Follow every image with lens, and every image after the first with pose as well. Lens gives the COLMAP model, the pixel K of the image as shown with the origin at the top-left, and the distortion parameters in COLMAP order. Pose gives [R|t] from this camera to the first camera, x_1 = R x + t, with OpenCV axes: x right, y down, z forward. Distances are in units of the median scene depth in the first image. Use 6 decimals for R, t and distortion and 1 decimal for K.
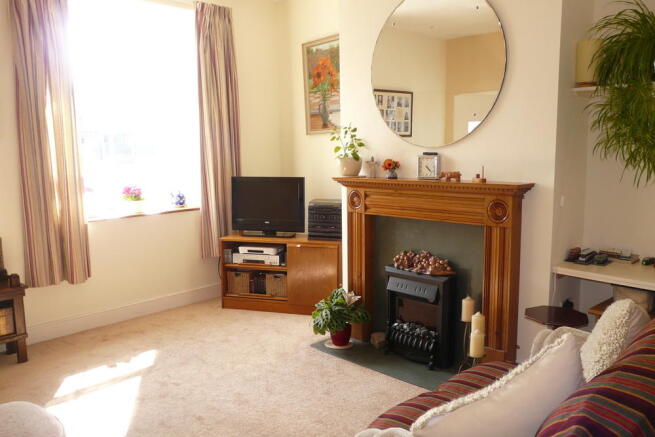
lens RADIAL K [[522.7, 0, 325.7], [0, 522.7, 216.9], [0, 0, 1]] dist [0.007342, 0.016343]
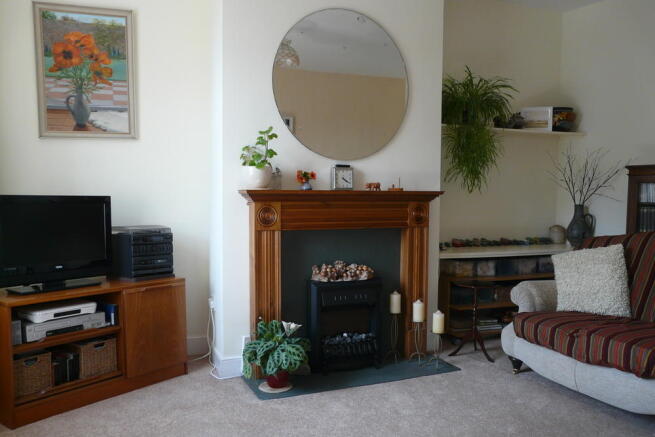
lens RADIAL K [[522.7, 0, 326.6], [0, 522.7, 222.4], [0, 0, 1]] dist [0.007342, 0.016343]
pose [[0.416974, -0.039335, 0.908067, -0.560900], [0.108081, 0.994120, -0.006567, -0.004087], [-0.902470, 0.100883, 0.418773, 0.443632]]
